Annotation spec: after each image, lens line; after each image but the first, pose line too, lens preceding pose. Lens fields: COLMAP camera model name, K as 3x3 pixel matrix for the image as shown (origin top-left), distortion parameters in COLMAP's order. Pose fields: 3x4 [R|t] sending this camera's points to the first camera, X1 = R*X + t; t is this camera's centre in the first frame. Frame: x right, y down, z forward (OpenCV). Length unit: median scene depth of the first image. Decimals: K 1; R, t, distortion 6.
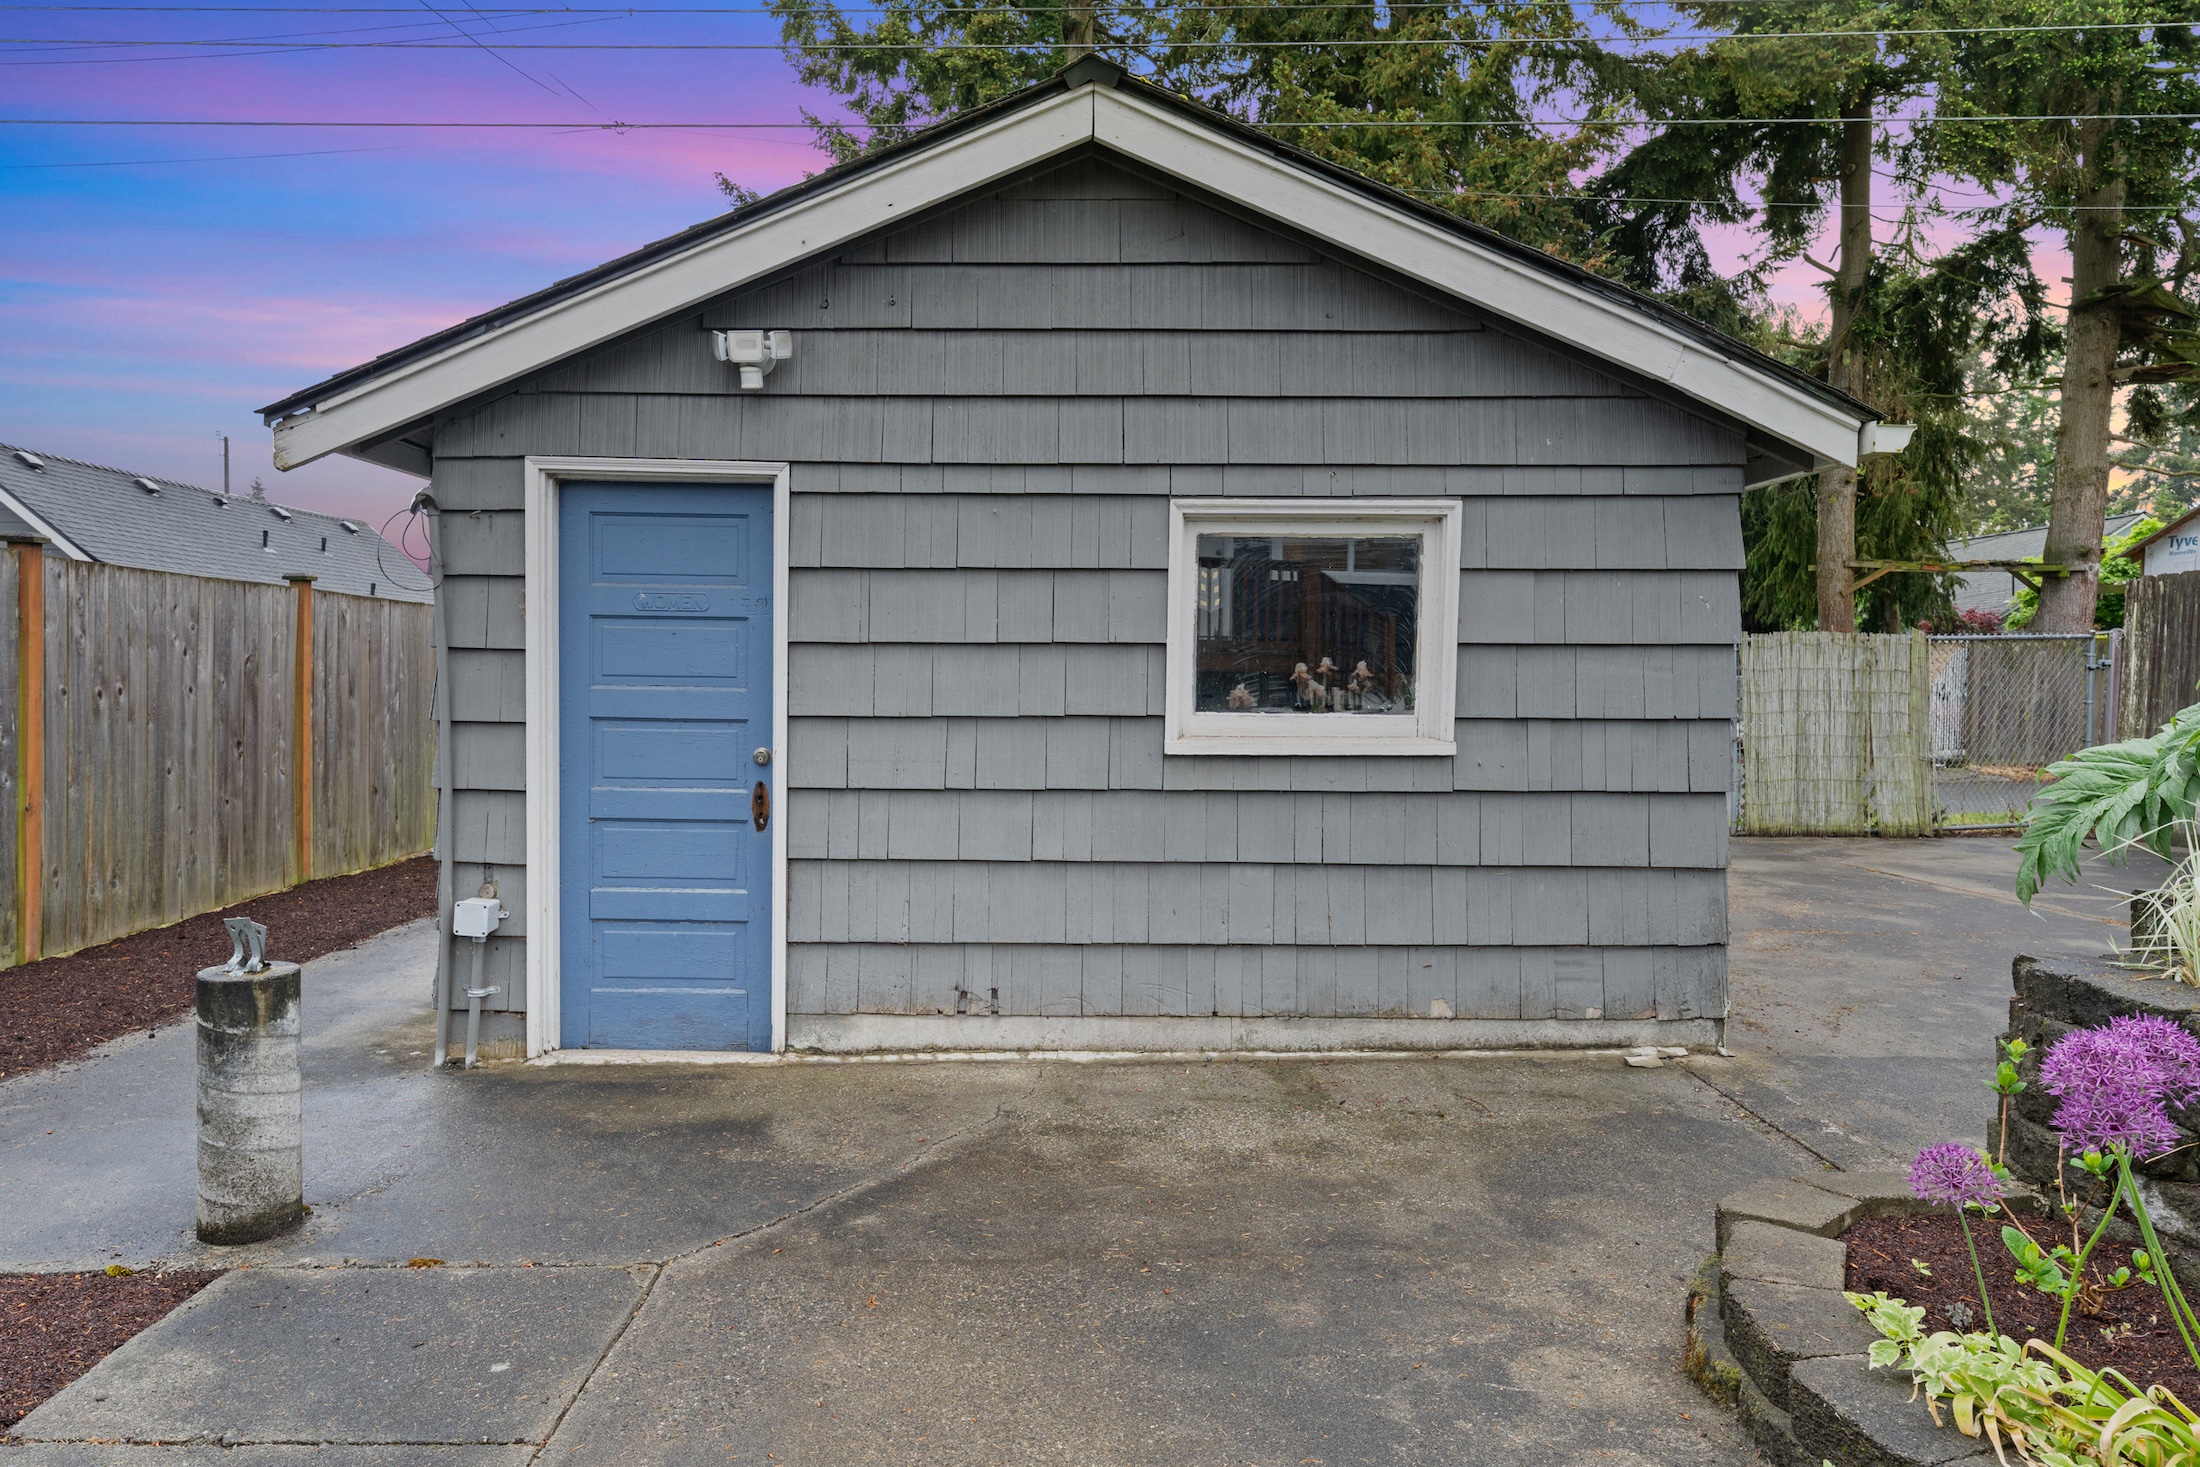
lens RADIAL K [[1321.4, 0, 1020.9], [0, 1321.4, 733.4], [0, 0, 1]] dist [0.001458, -0.000051]
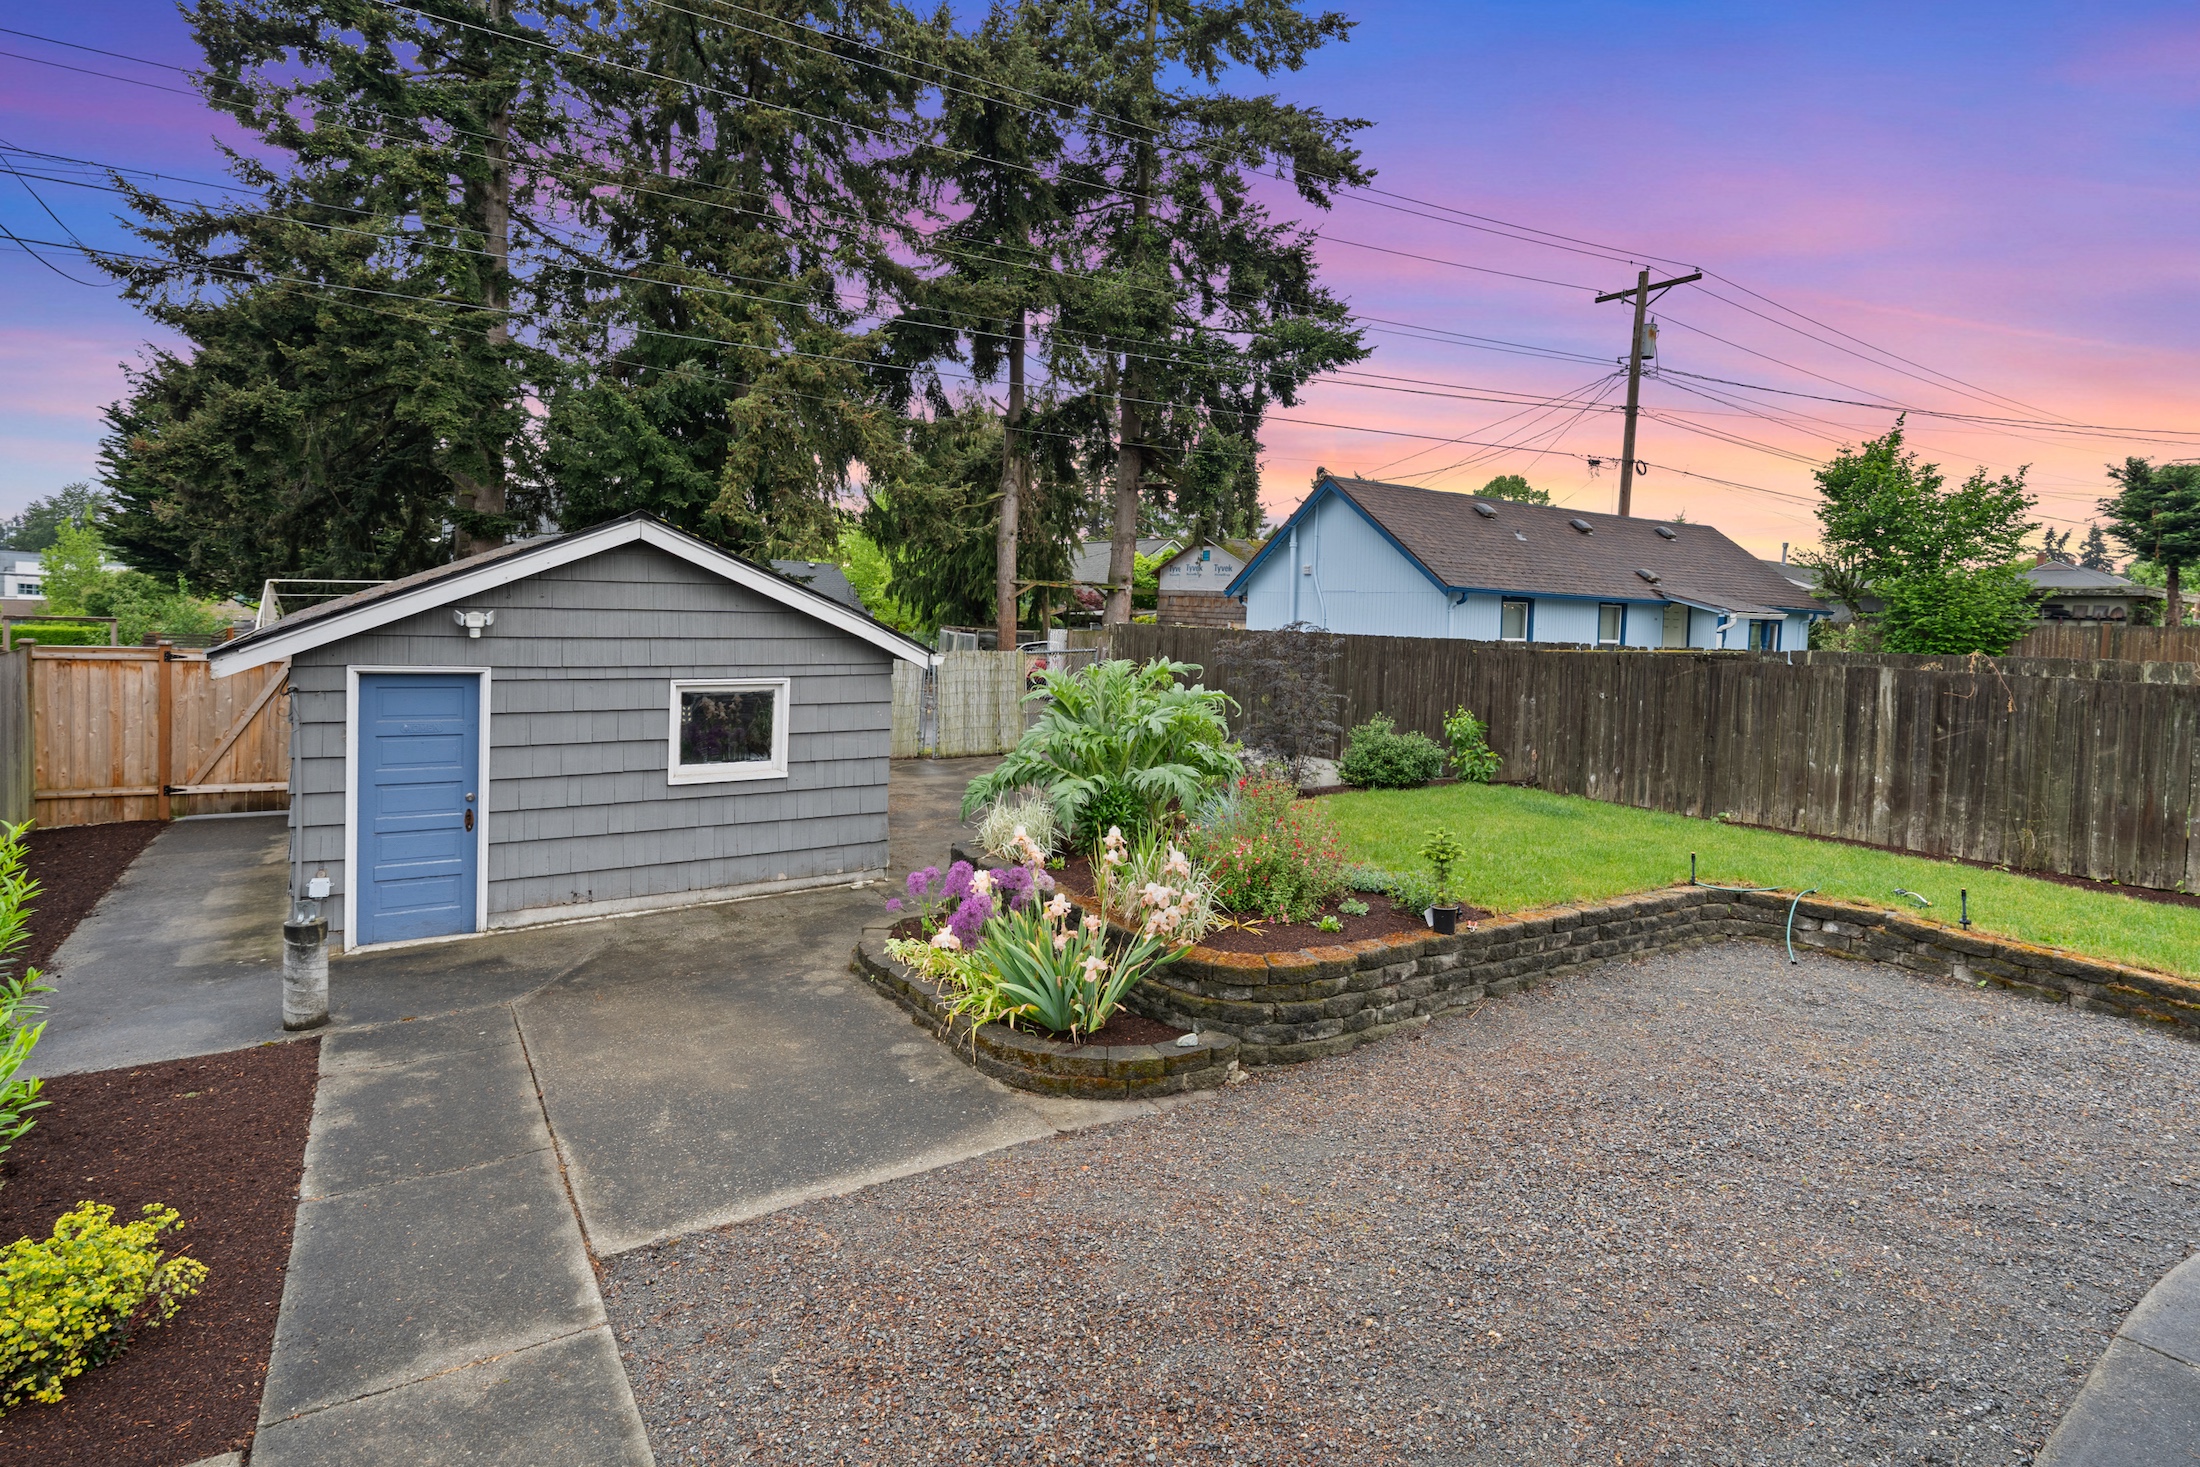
lens RADIAL K [[1052.2, 0, 1093.2], [0, 1052.2, 678.5], [0, 0, 1]] dist [0.001101, 0.000346]
pose [[0.824525, -0.011237, 0.565713, -0.334193], [-0.008043, 0.999469, 0.031574, -0.243802], [-0.565768, -0.030584, 0.823997, -1.008644]]
